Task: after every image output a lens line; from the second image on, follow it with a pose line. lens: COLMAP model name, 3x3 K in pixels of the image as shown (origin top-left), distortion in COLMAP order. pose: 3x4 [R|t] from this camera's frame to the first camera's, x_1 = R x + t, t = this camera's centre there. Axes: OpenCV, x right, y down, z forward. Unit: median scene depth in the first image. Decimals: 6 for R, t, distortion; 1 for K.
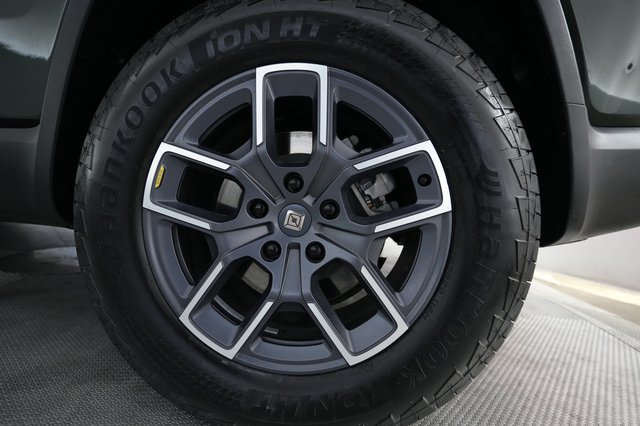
lens RADIAL K [[310.1, 0, 322.7], [0, 310.1, 211.7], [0, 0, 1]] dist [-0.020259, -0.000121]
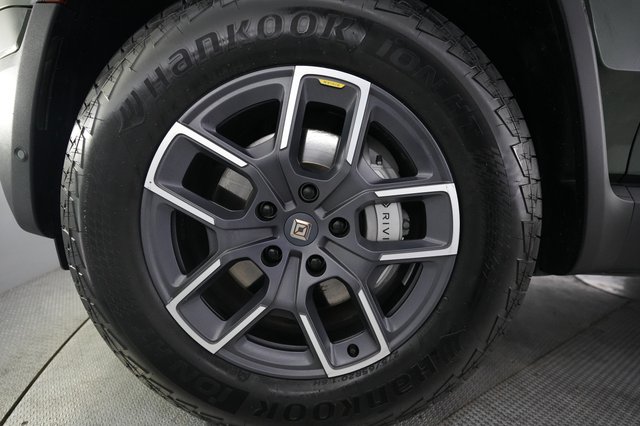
lens RADIAL K [[310.1, 0, 320.1], [0, 310.1, 206.7], [0, 0, 1]] dist [-0.020259, -0.000121]
pose [[0.975725, 0.192216, 0.104944, -0.154404], [-0.202817, 0.973899, 0.101912, -0.160026], [-0.082615, -0.120722, 0.989243, 0.034885]]
